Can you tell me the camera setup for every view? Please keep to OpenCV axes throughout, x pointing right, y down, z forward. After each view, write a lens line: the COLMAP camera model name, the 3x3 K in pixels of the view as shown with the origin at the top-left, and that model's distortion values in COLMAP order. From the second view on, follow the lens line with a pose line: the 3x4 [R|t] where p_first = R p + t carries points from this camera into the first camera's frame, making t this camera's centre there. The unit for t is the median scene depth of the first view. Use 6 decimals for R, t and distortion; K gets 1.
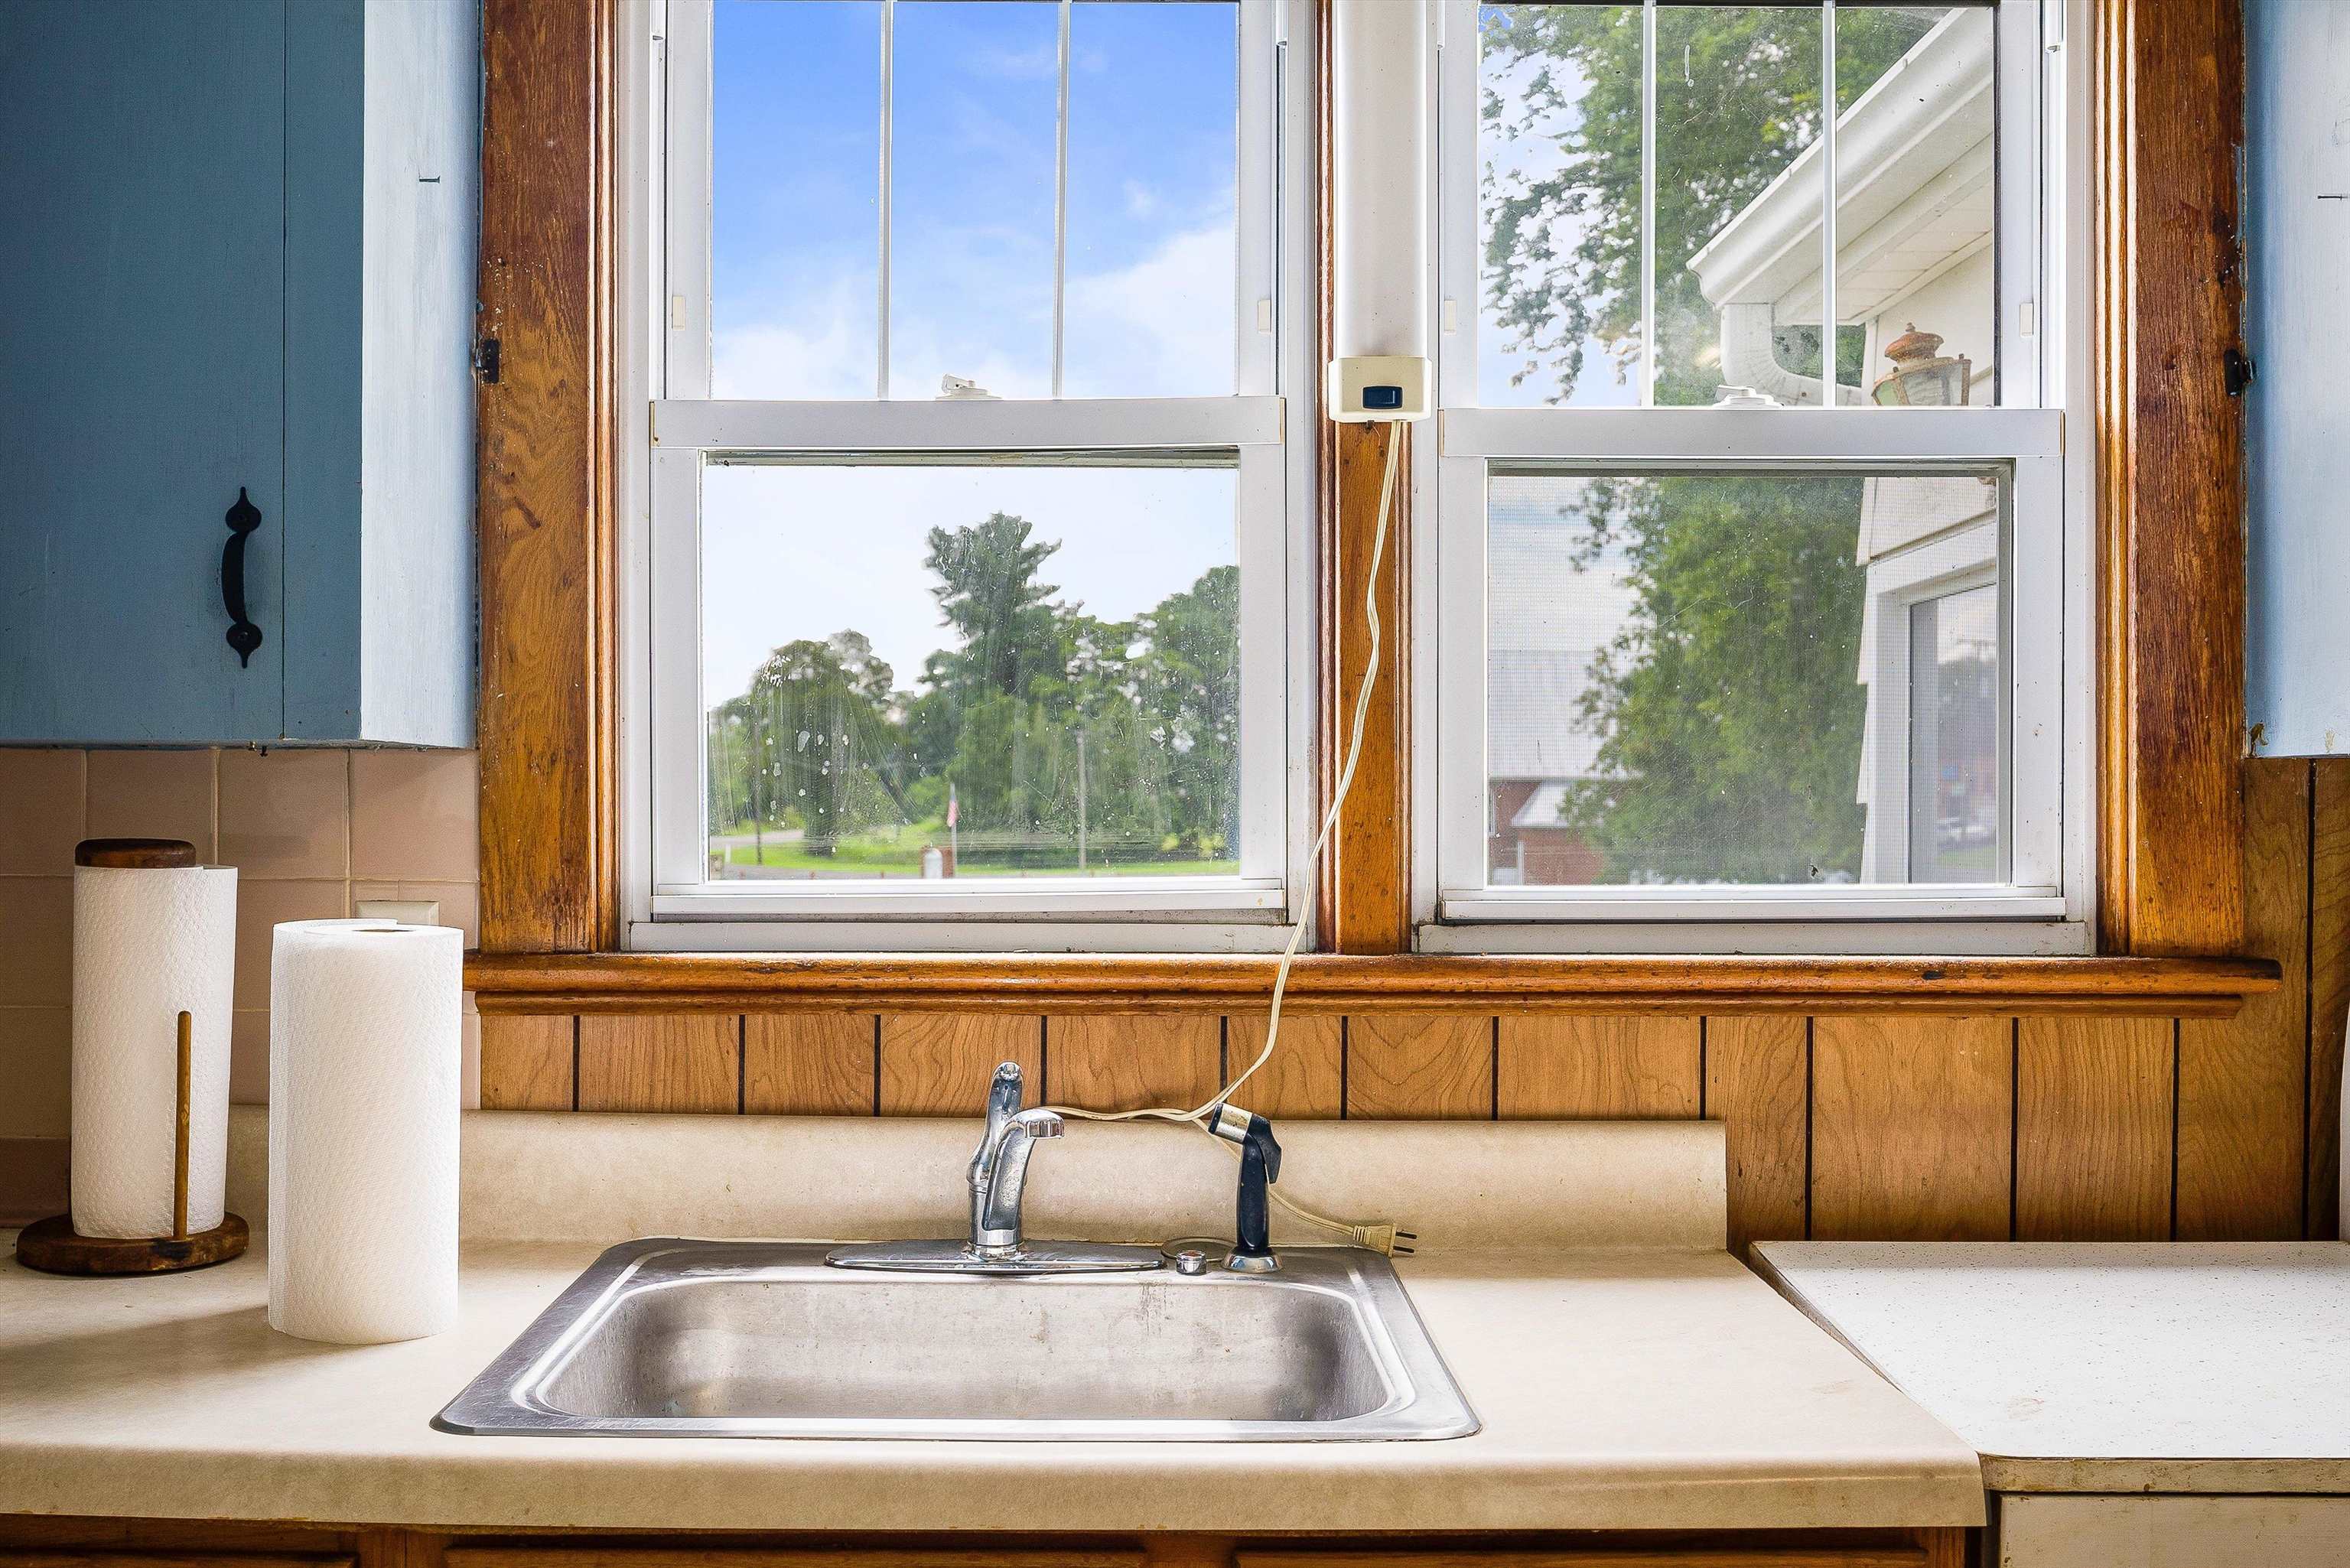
lens RADIAL K [[2399.8, 0, 1179.2], [0, 2399.8, 793.3], [0, 0, 1]] dist [-0.009840, 0.000000]
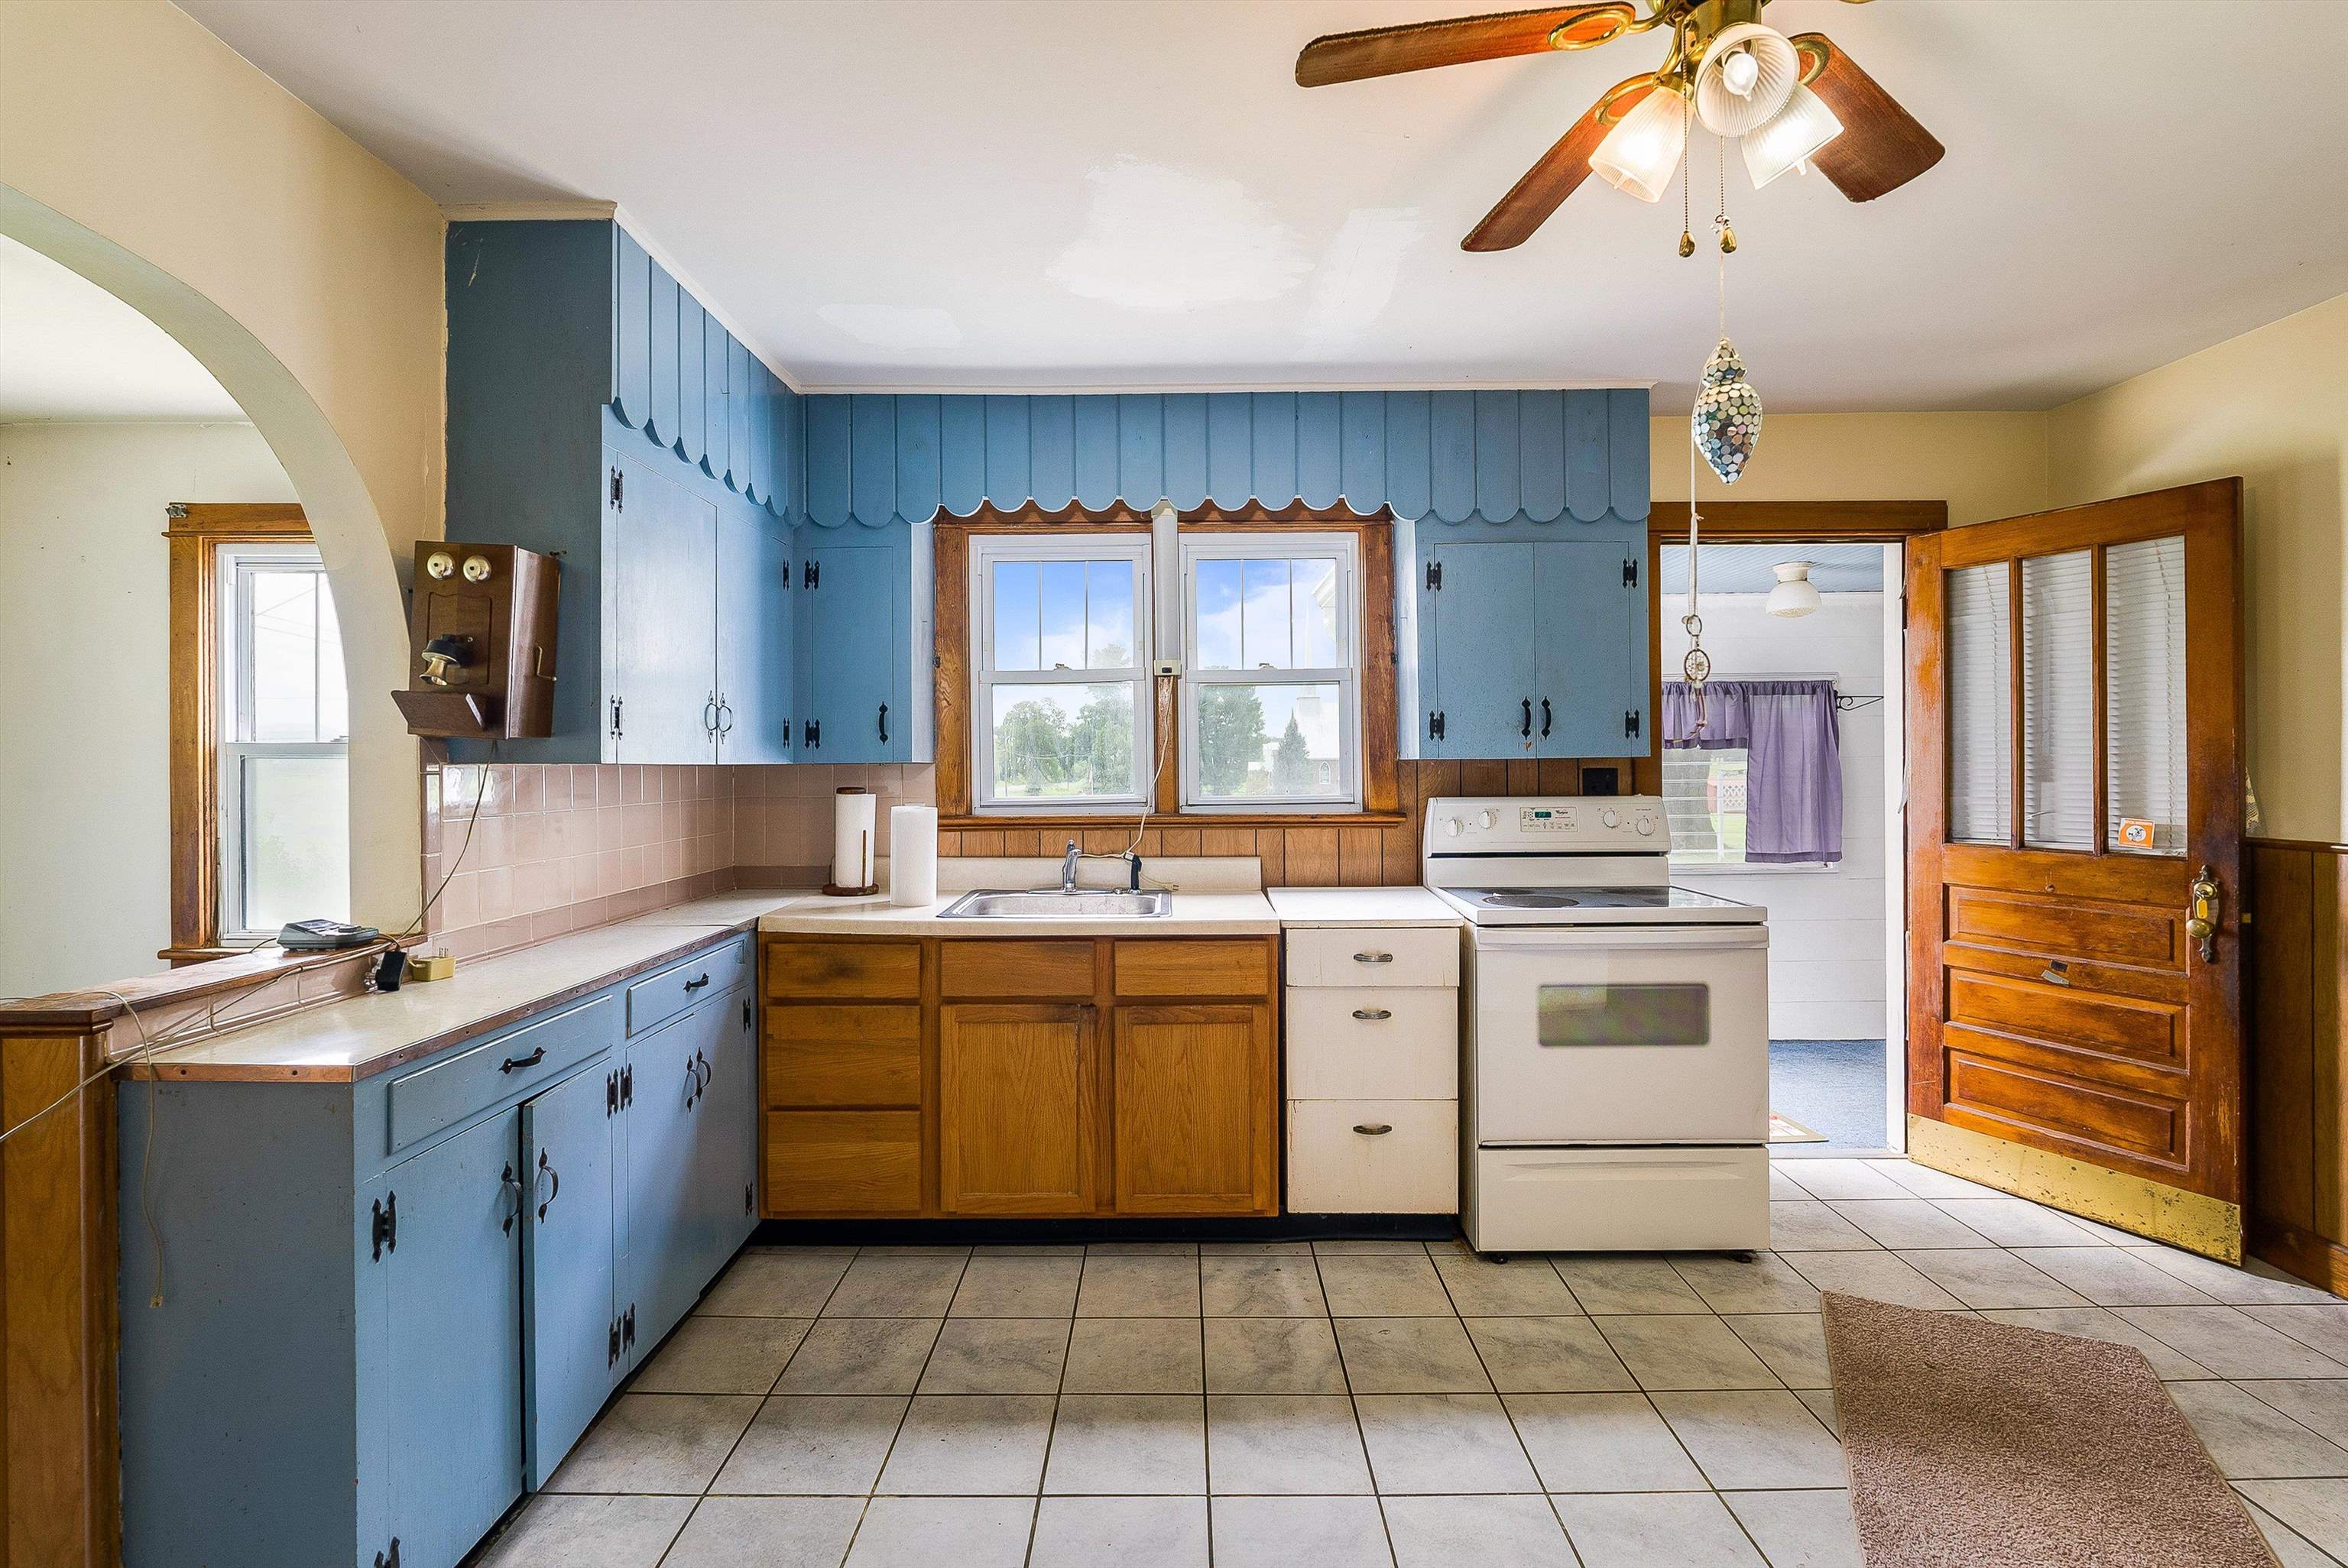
lens RADIAL K [[1079.8, 0, 1177.6], [0, 1079.8, 760.5], [0, 0, 1]] dist [-0.008872, 0.000215]
pose [[0.999794, -0.012173, -0.016267, 0.127792], [0.012082, 0.999911, -0.005685, -0.008145], [0.016334, 0.005488, 0.999852, -0.739006]]
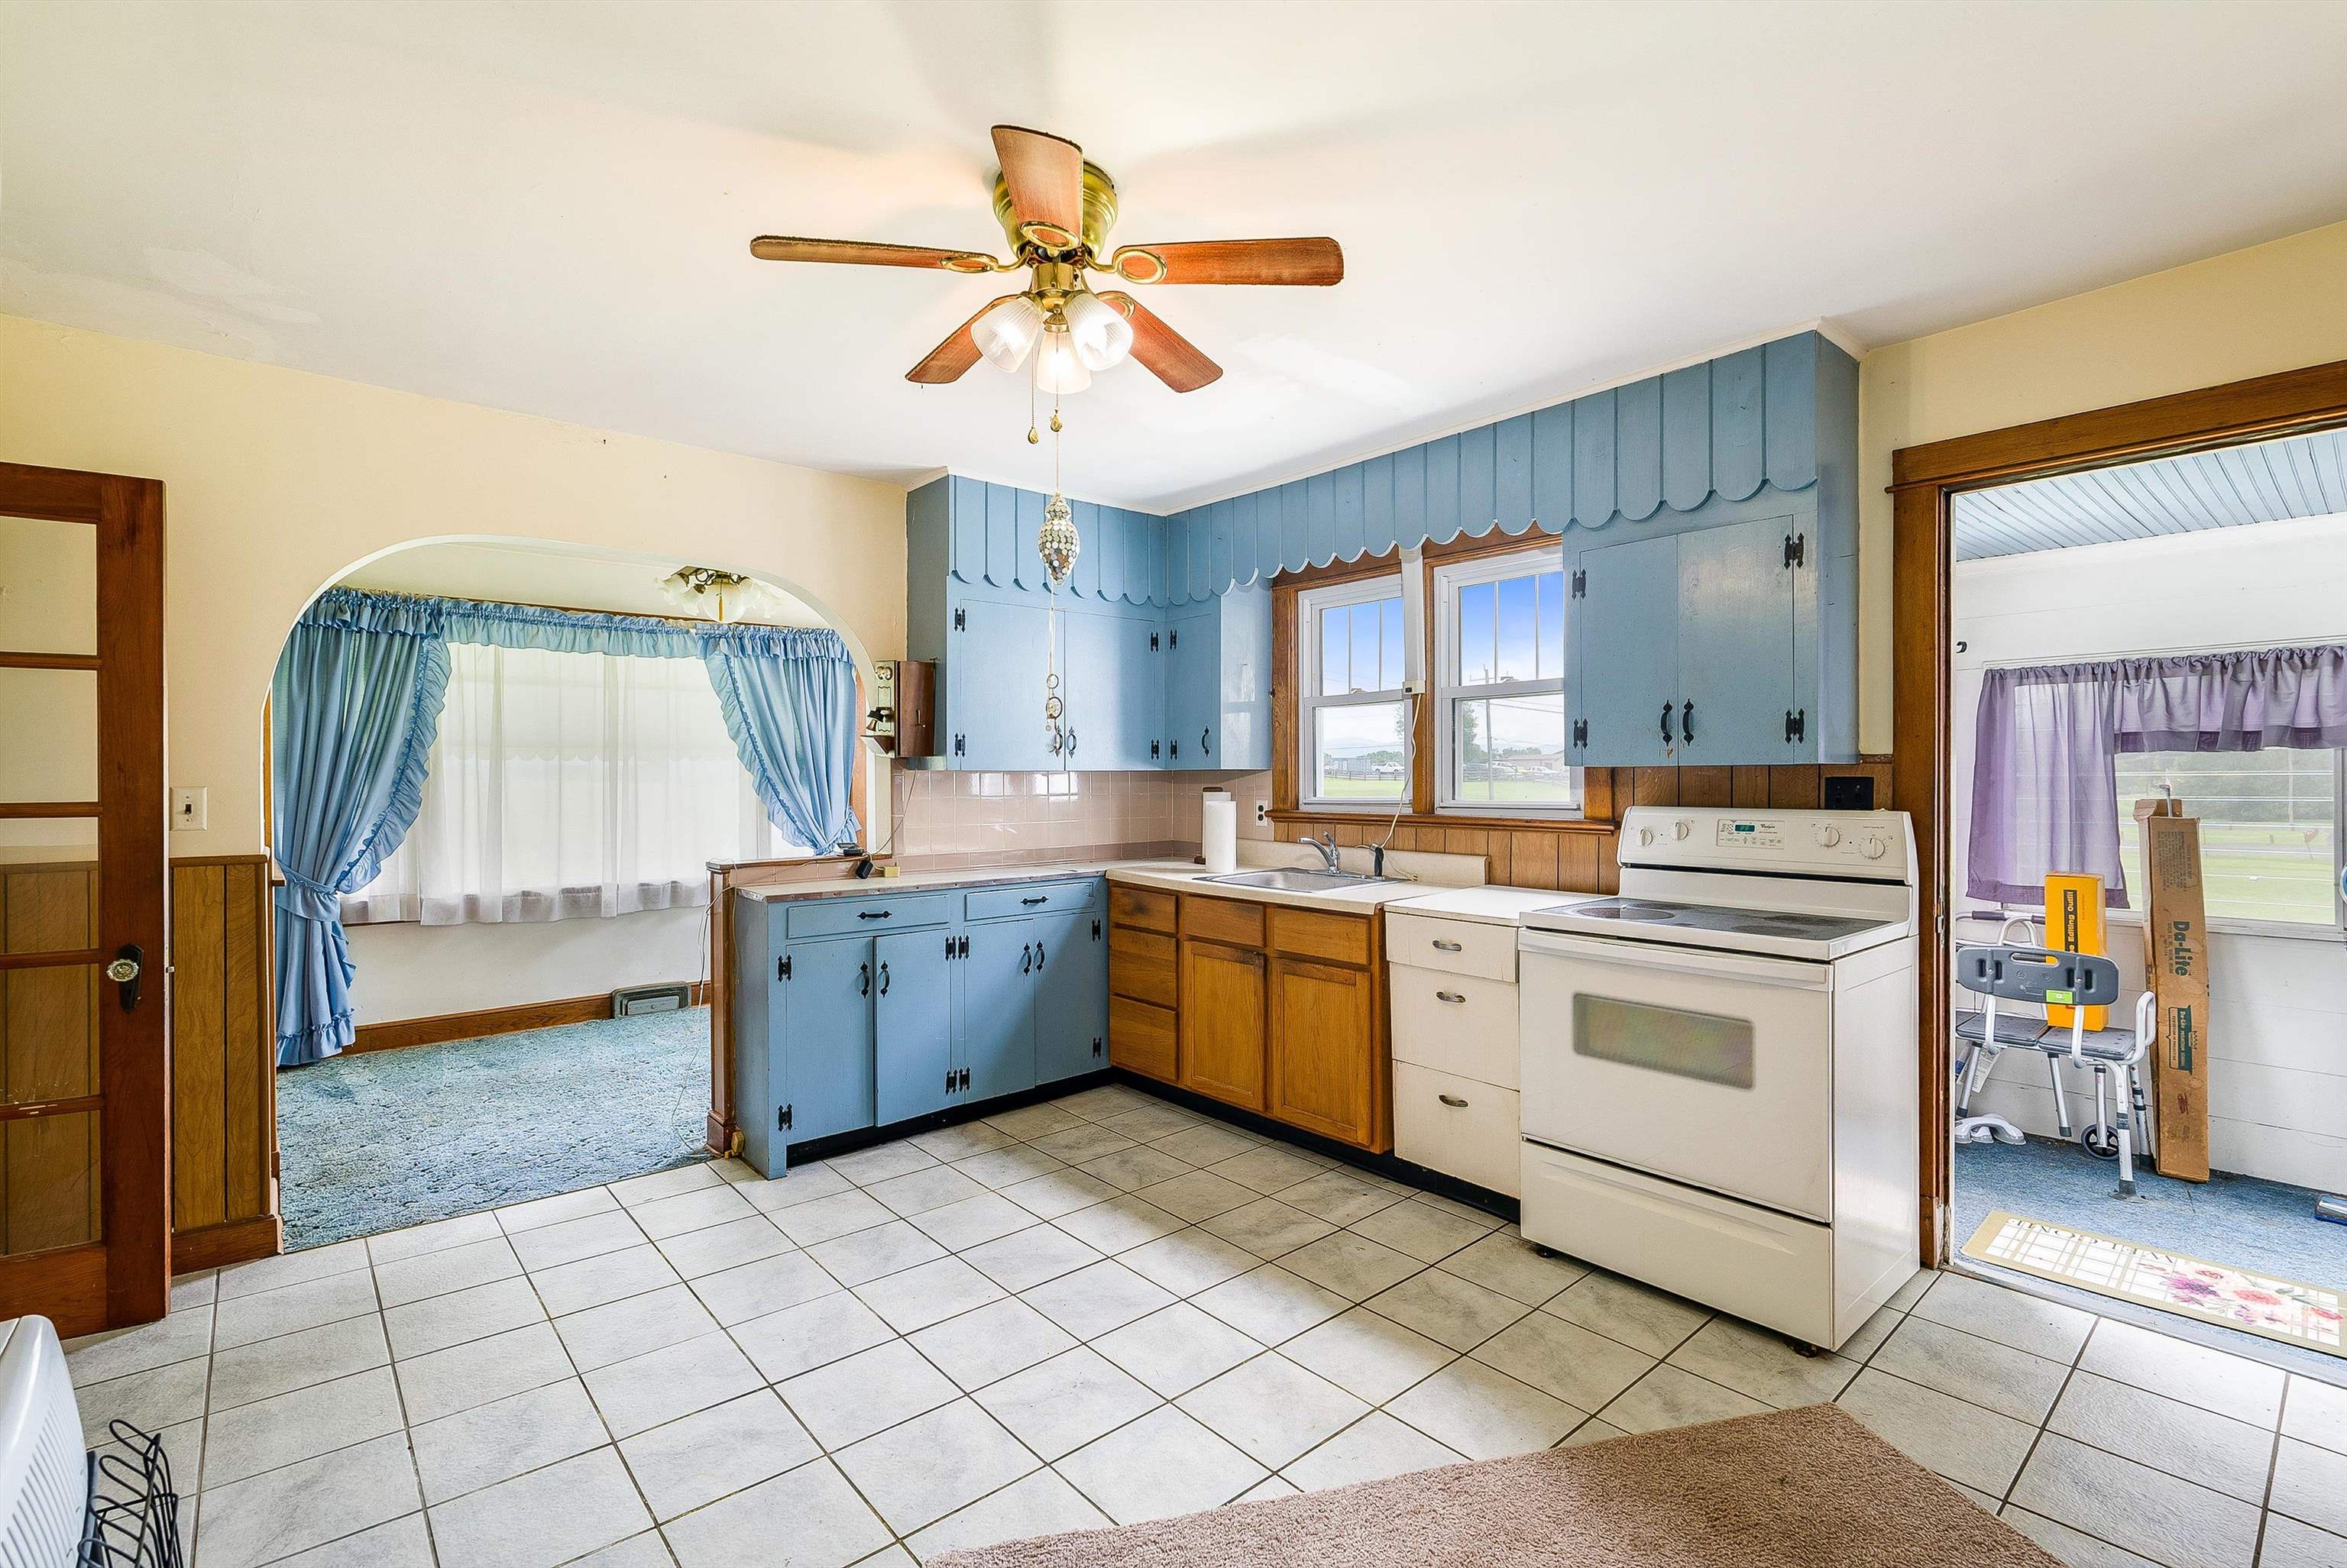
lens RADIAL K [[1079.3, 0, 1166.4], [0, 1079.3, 783.1], [0, 0, 1]] dist [-0.008872, 0.000215]
pose [[0.631344, -0.001281, -0.775502, 1.355388], [0.005465, 0.999981, 0.002797, 0.002411], [0.775484, -0.006004, 0.631339, -0.620777]]
